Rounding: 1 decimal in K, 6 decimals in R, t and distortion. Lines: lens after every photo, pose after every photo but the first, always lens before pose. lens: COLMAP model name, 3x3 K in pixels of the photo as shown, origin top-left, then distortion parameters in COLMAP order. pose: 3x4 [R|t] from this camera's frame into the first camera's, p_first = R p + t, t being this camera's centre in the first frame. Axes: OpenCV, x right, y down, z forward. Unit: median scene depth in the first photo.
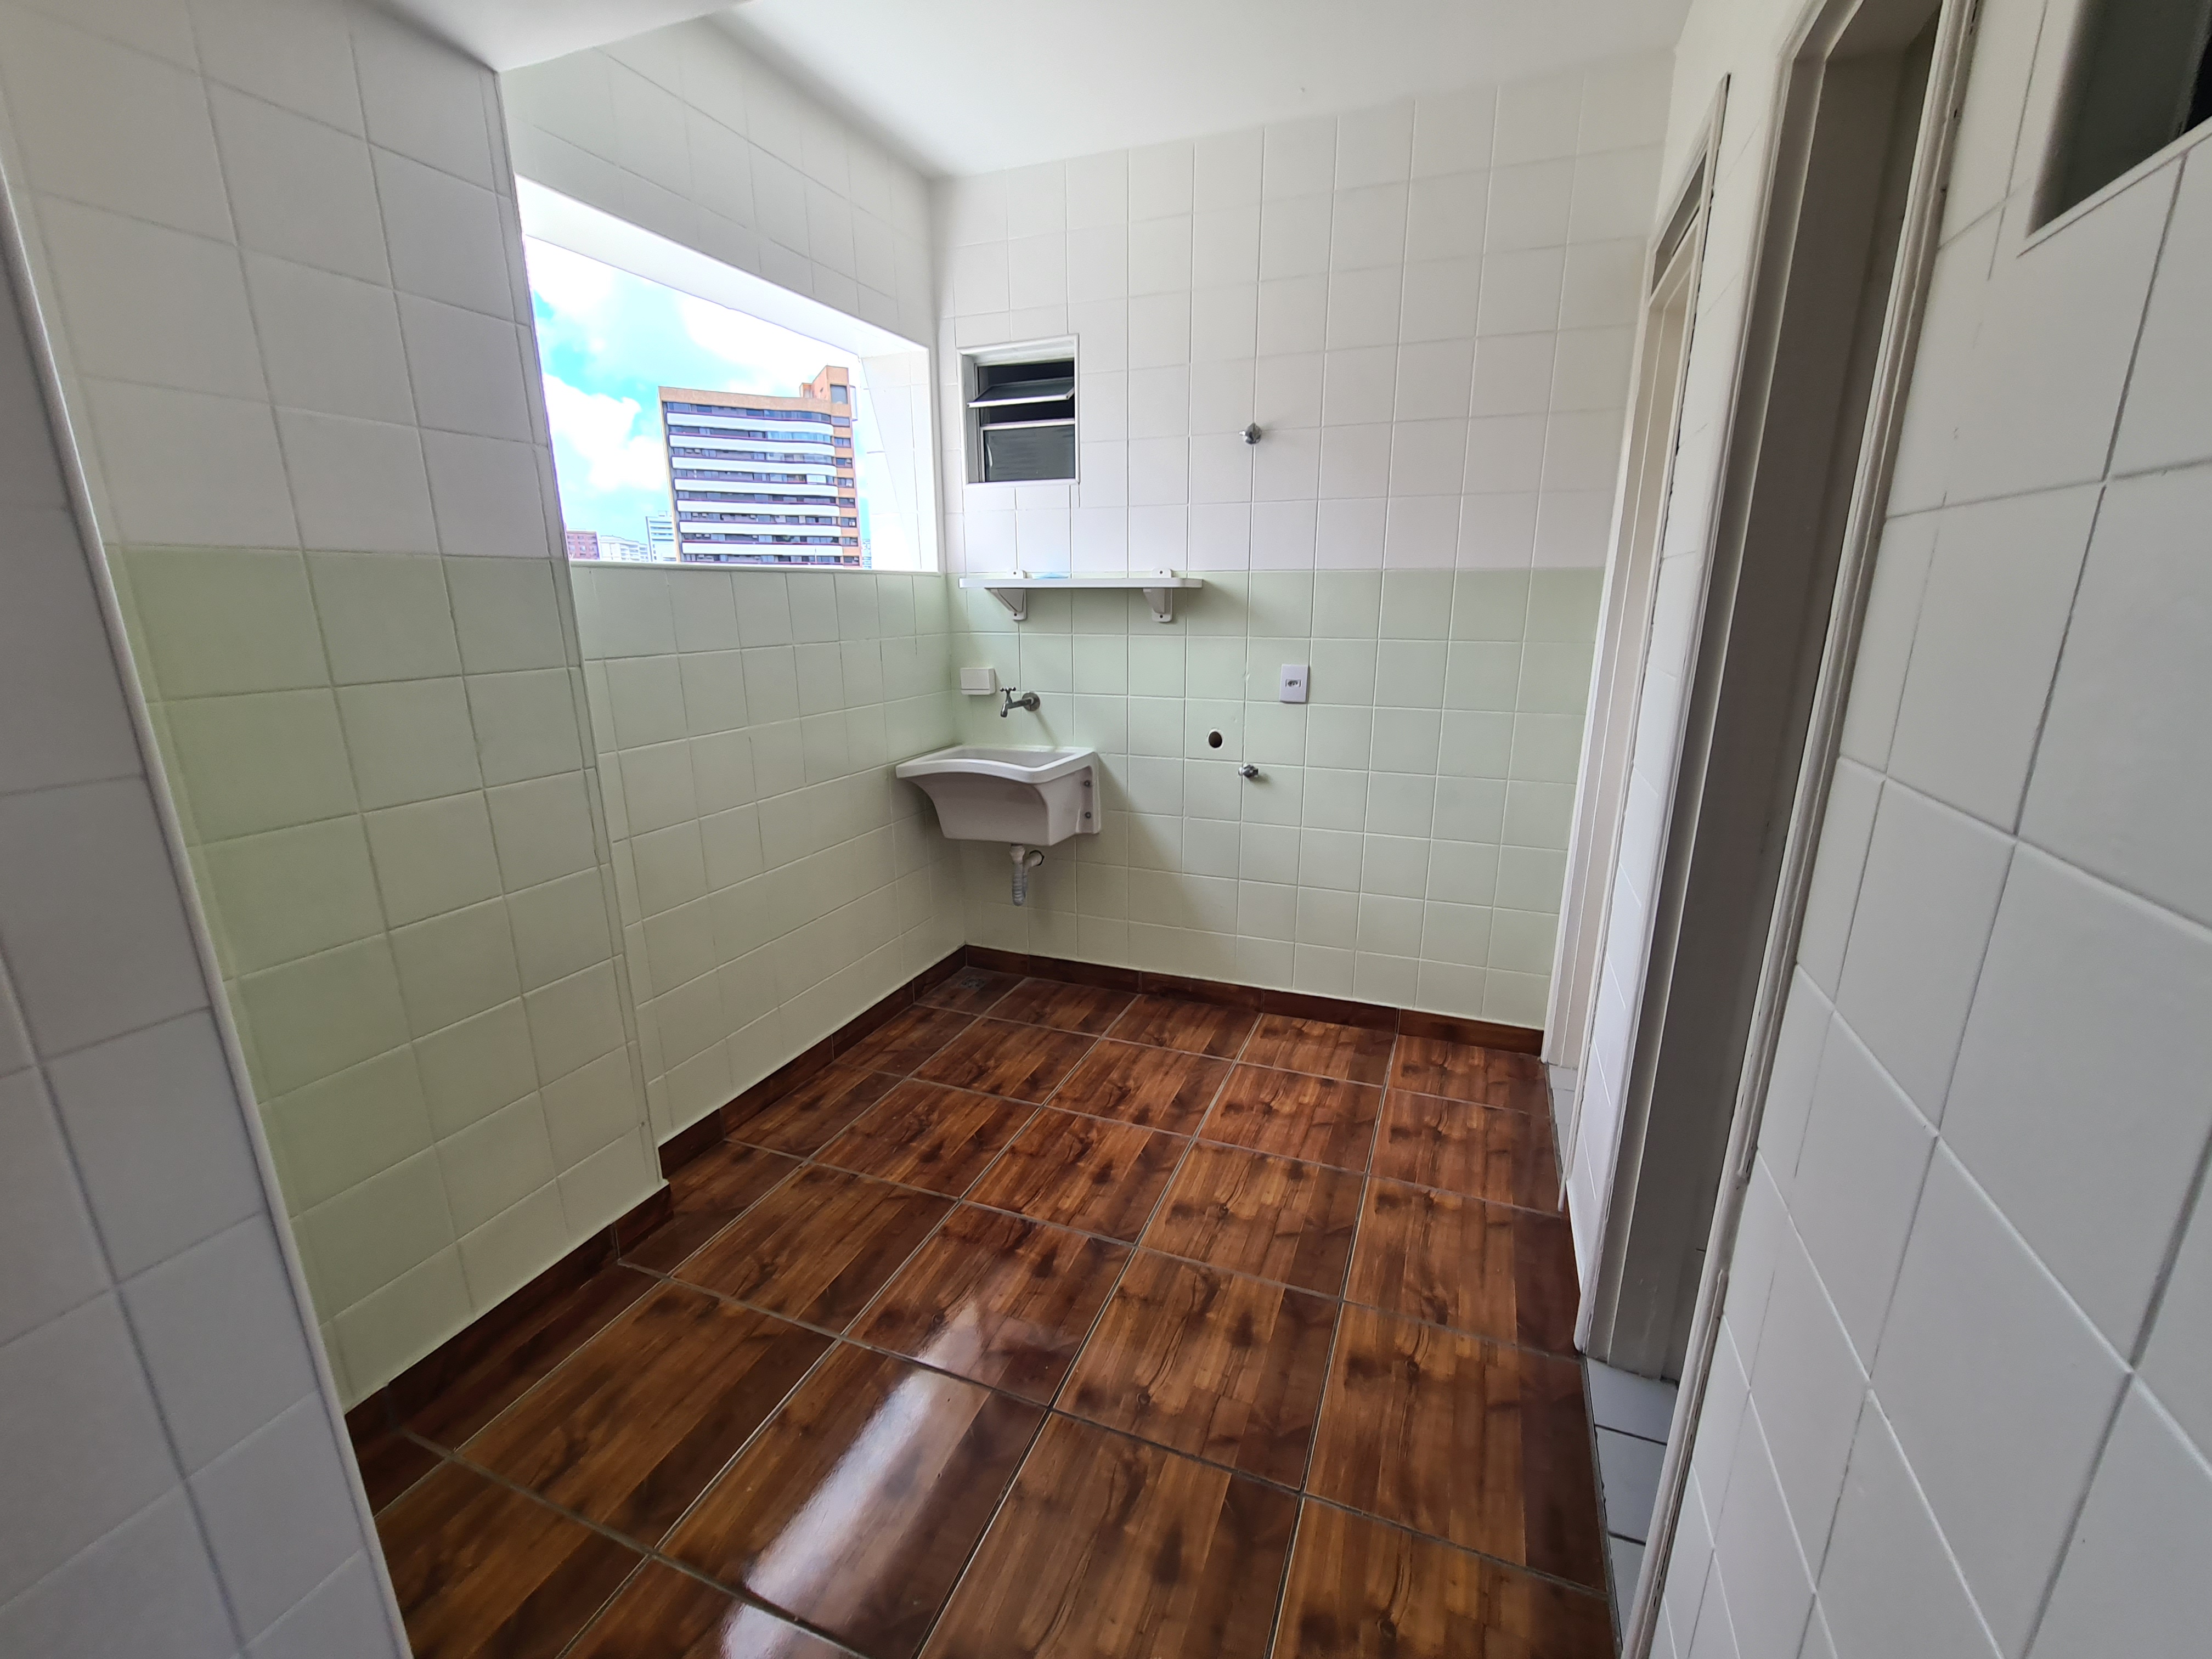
lens RADIAL K [[910.8, 0, 1110.3], [0, 910.8, 842.3], [0, 0, 1]] dist [-0.004186, -0.000126]
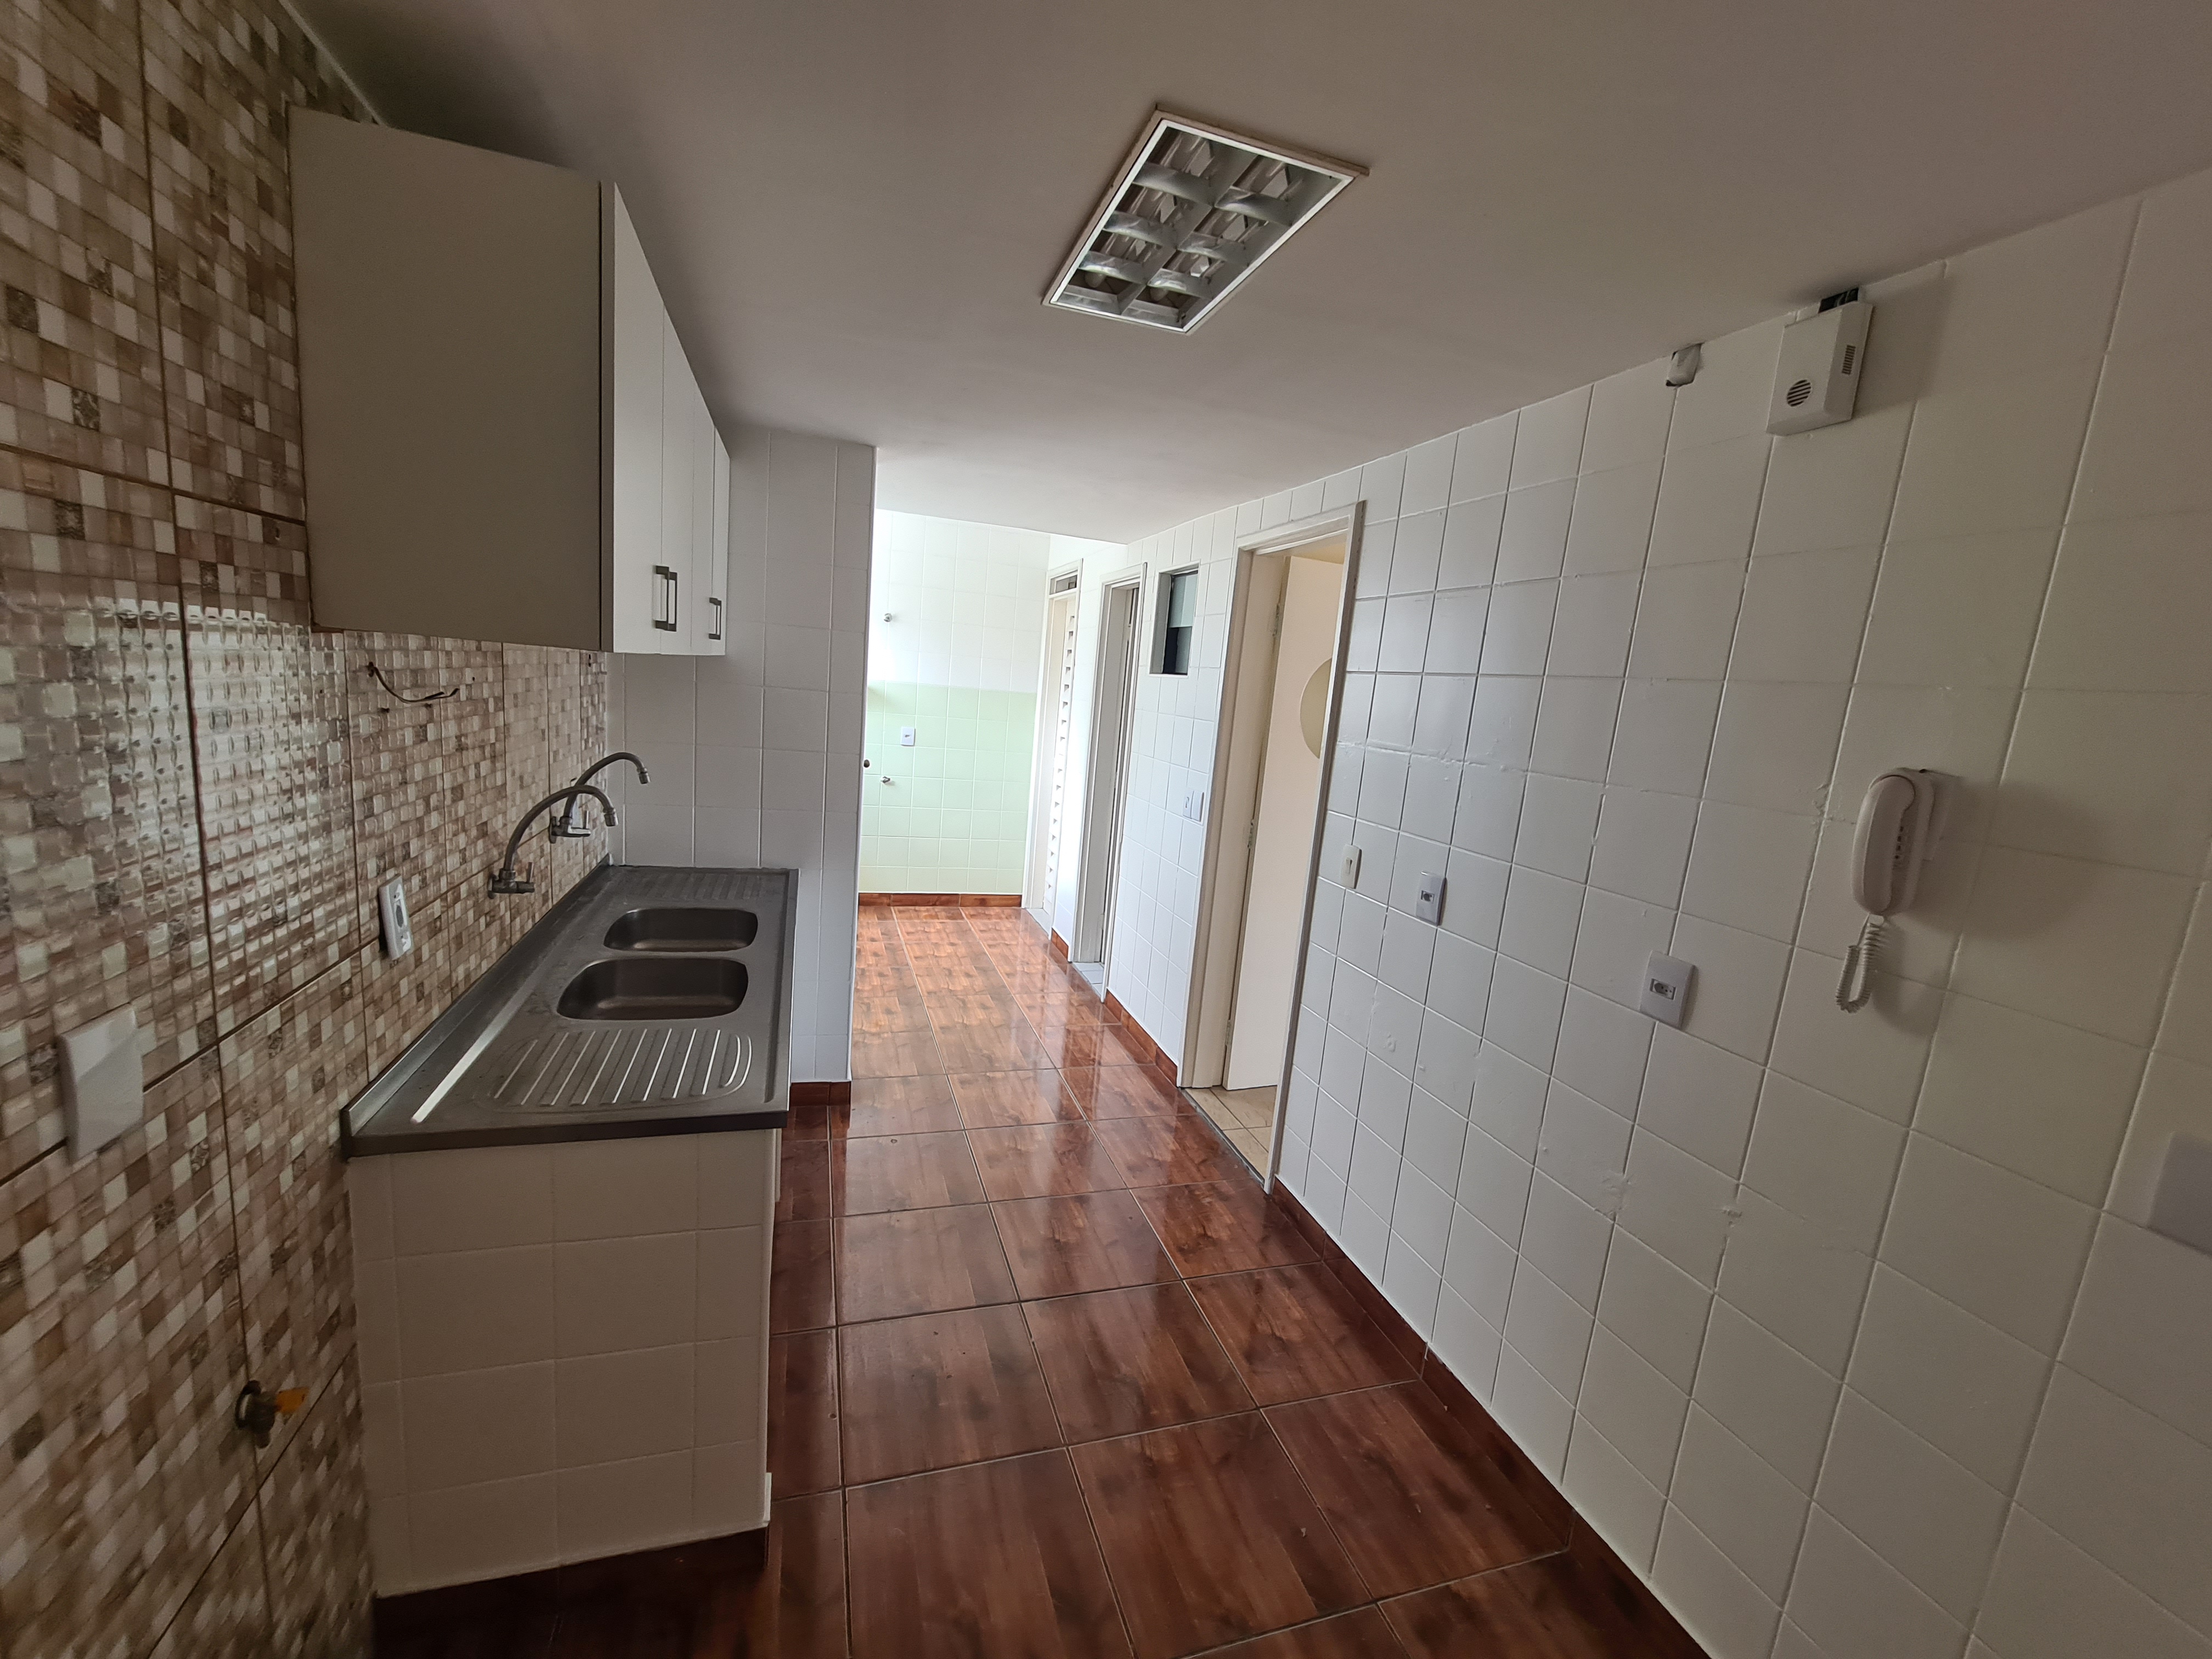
lens RADIAL K [[910.8, 0, 1108.8], [0, 910.8, 836.0], [0, 0, 1]] dist [-0.004186, -0.000126]
pose [[0.766270, -0.034479, 0.641593, -0.972859], [0.080317, 0.995867, -0.042407, 0.217332], [-0.637479, 0.084026, 0.765872, -1.060046]]
